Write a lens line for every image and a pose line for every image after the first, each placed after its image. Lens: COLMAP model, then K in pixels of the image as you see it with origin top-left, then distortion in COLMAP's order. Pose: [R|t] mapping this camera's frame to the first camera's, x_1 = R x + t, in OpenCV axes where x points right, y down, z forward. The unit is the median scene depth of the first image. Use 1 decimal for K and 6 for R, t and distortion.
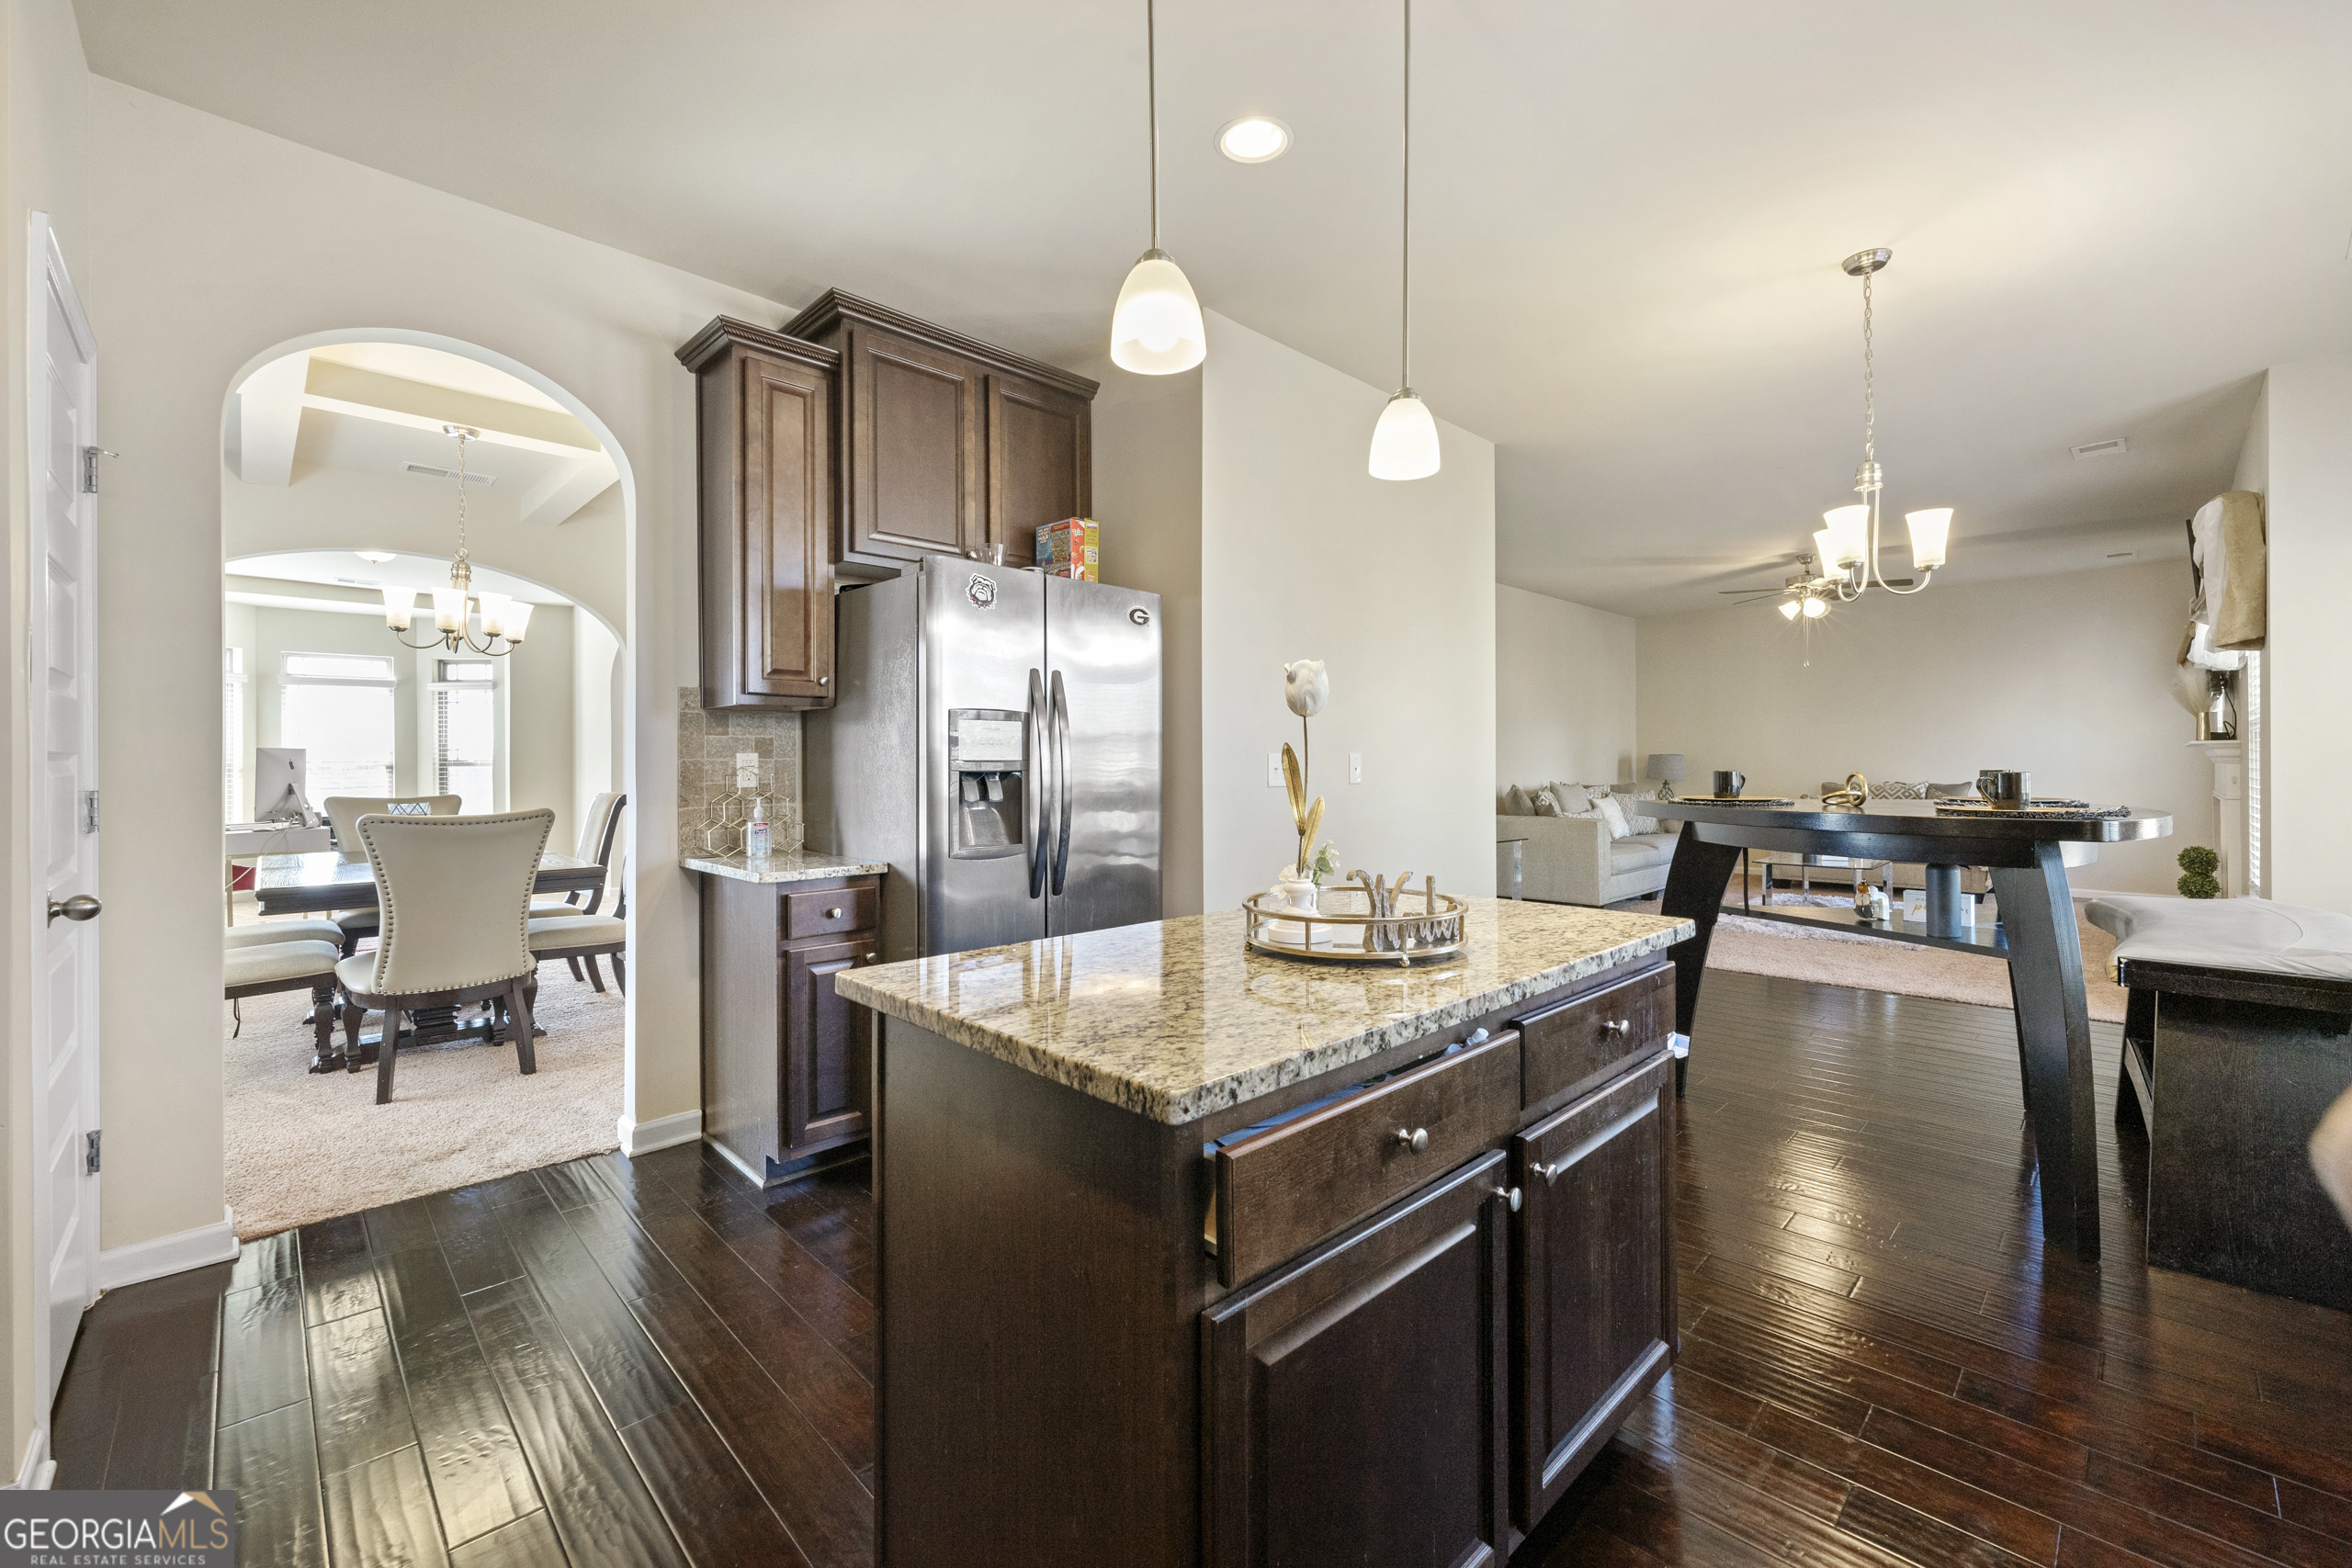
lens RADIAL K [[955.9, 0, 1177.9], [0, 955.9, 771.5], [0, 0, 1]] dist [-0.002793, 0.000759]
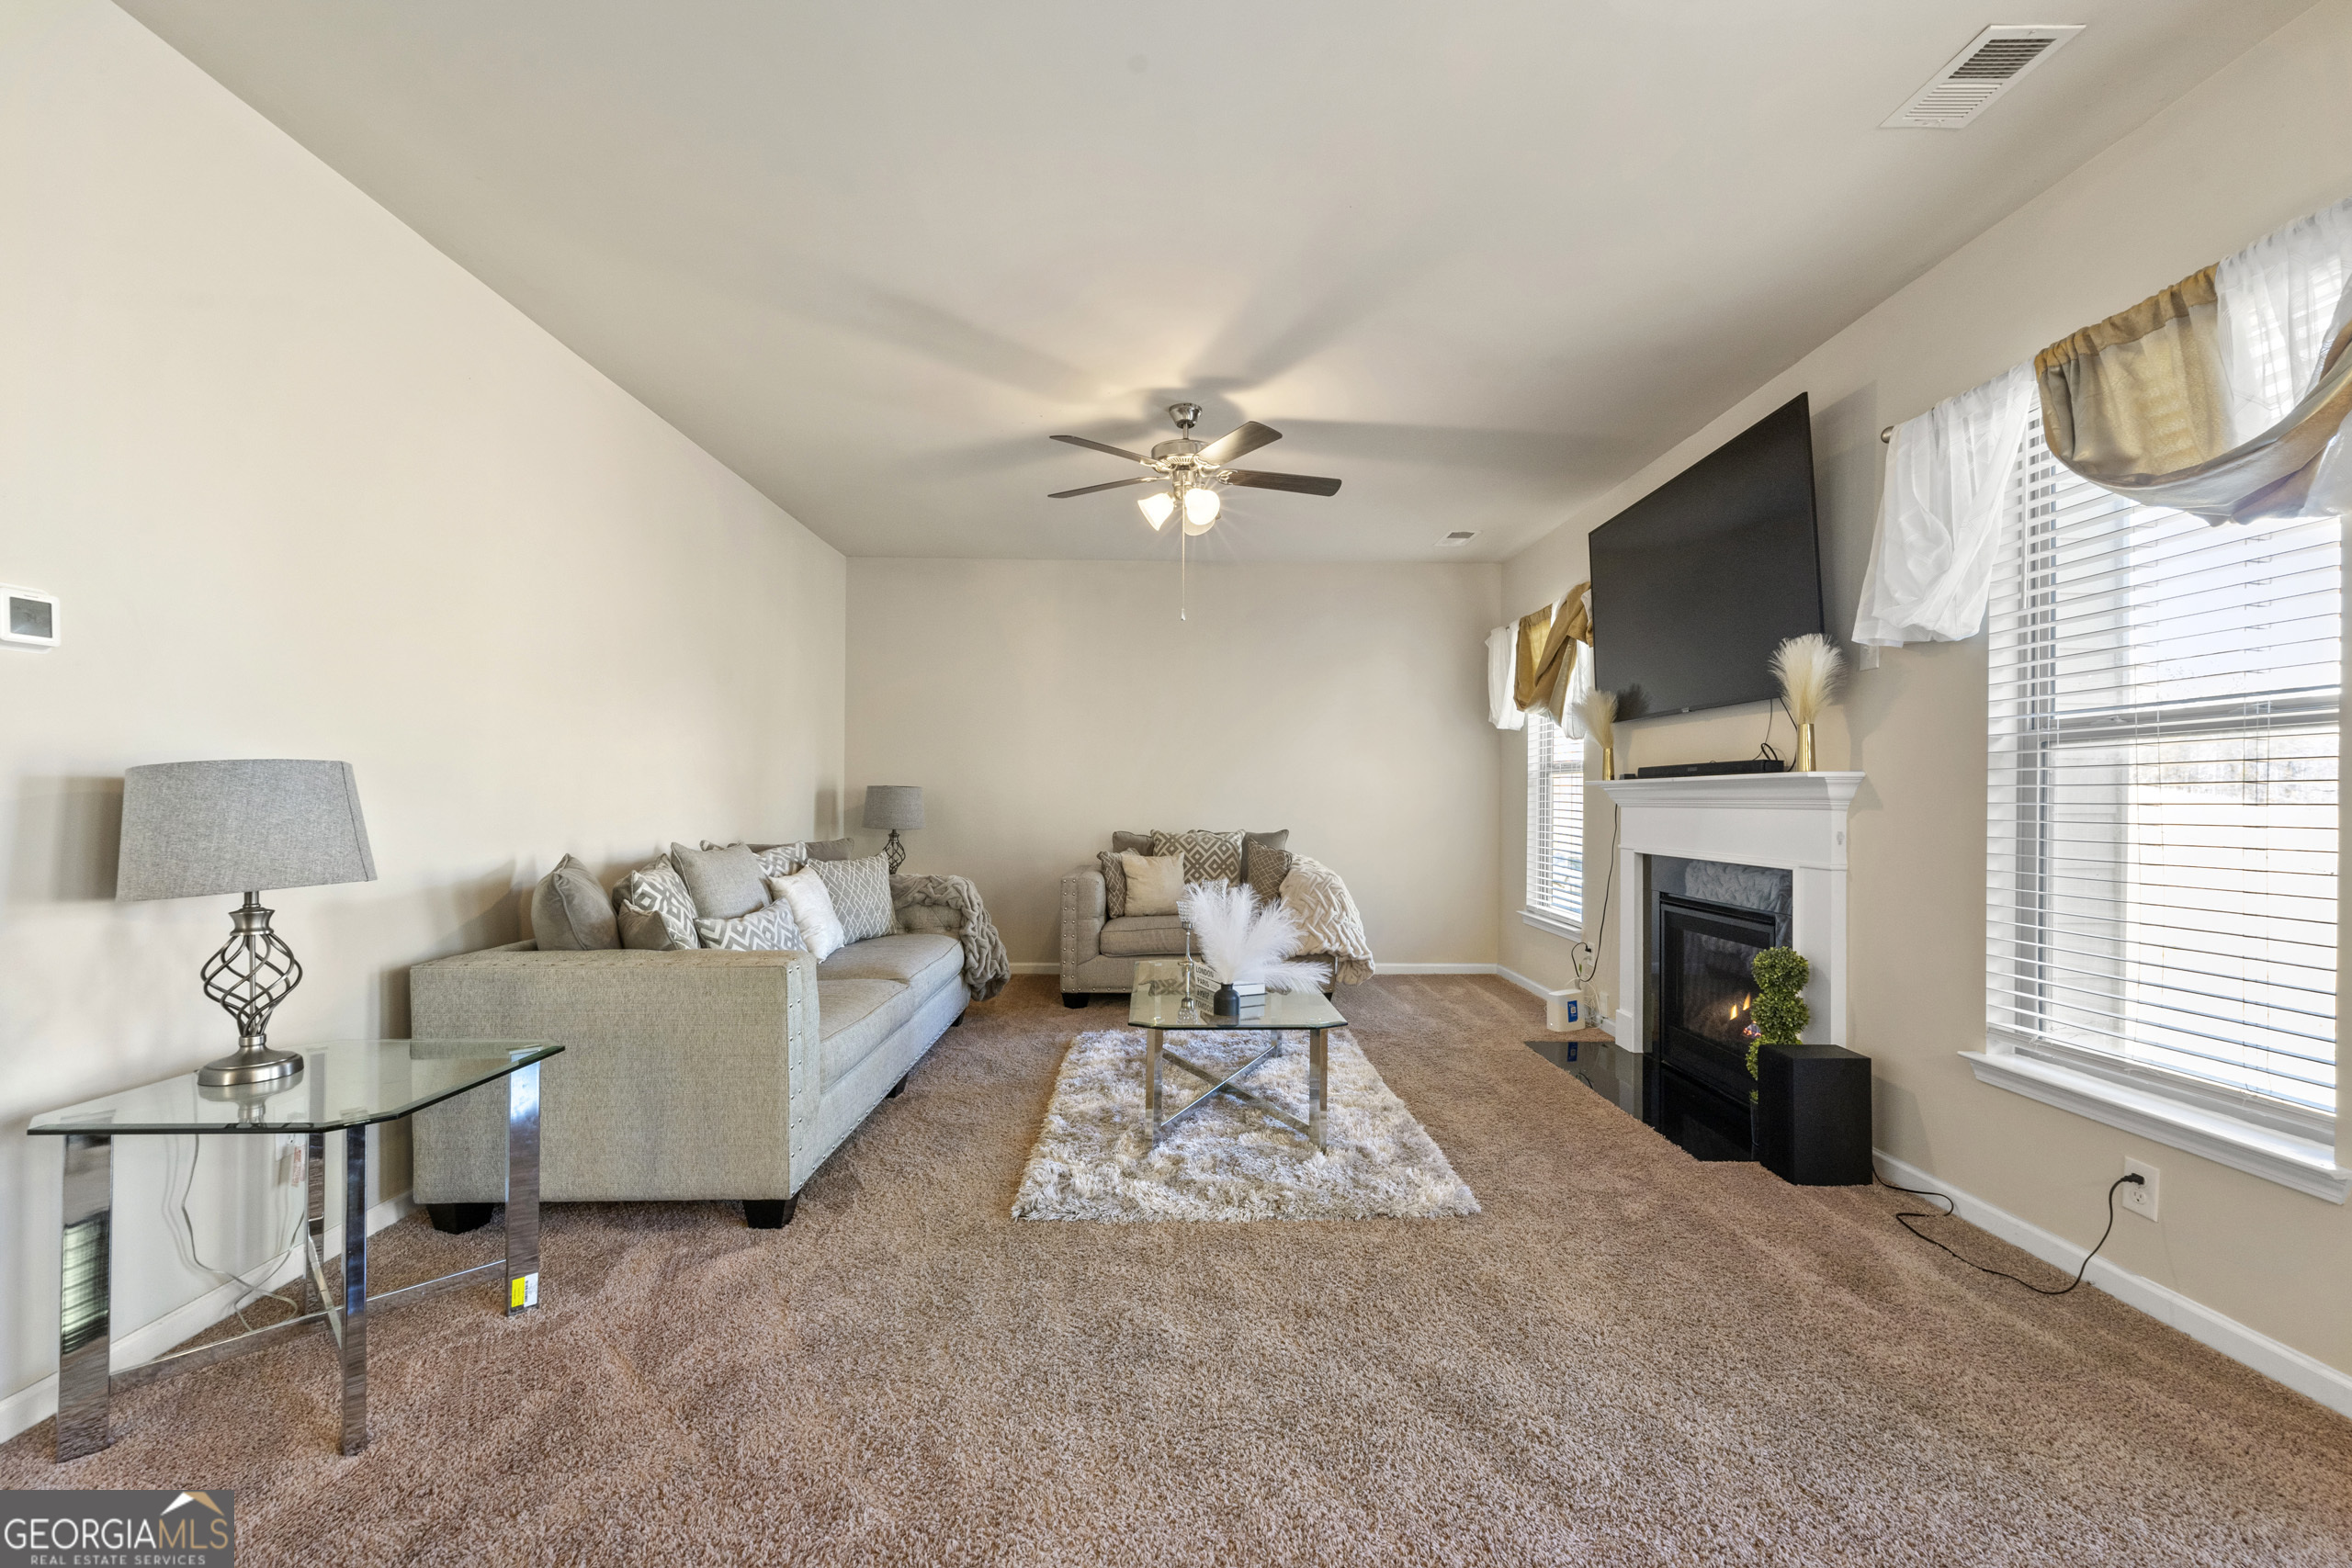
lens RADIAL K [[955.9, 0, 1188.0], [0, 955.9, 797.5], [0, 0, 1]] dist [-0.002793, 0.000759]
pose [[0.677402, 0.010255, 0.735542, 0.232573], [-0.003216, 0.999935, -0.010979, -0.006132], [-0.735606, 0.005072, 0.677390, 0.544351]]
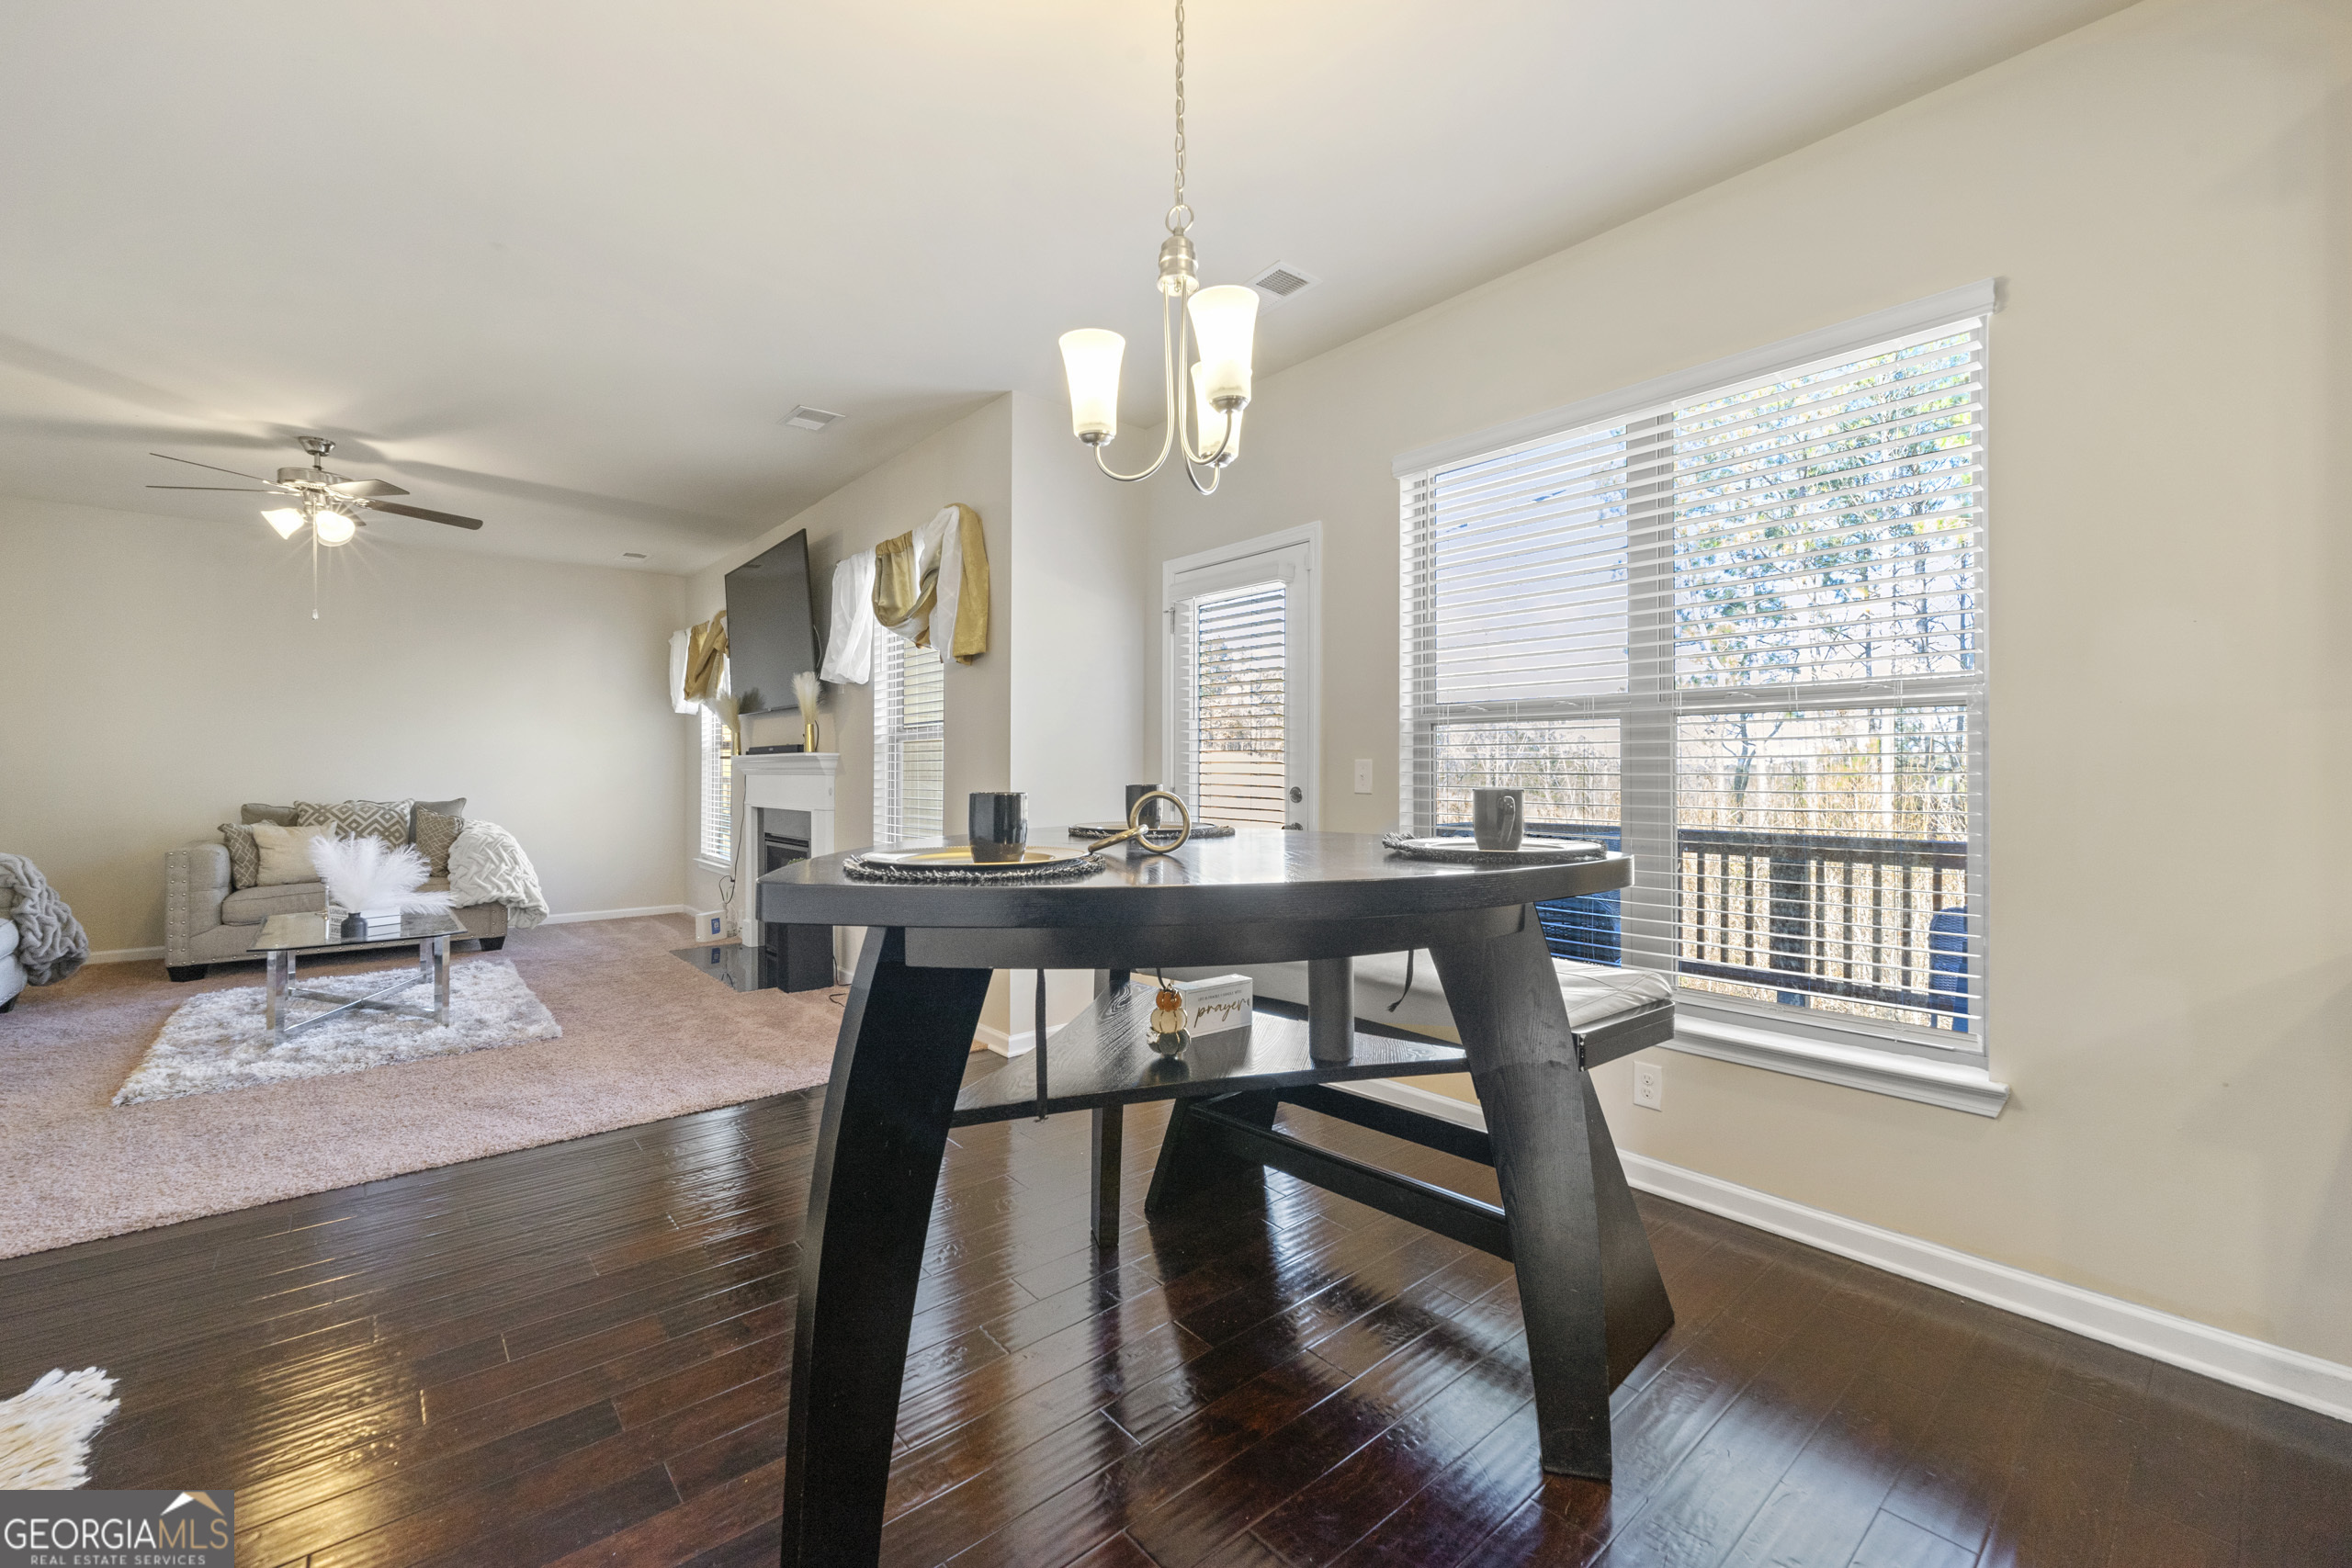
lens RADIAL K [[955.9, 0, 1194.5], [0, 955.9, 770.3], [0, 0, 1]] dist [-0.002793, 0.000759]
pose [[0.050309, 0.006624, 0.998712, 0.059488], [0.007164, 0.999950, -0.006993, -0.003194], [-0.998708, 0.007507, 0.050259, 0.339880]]
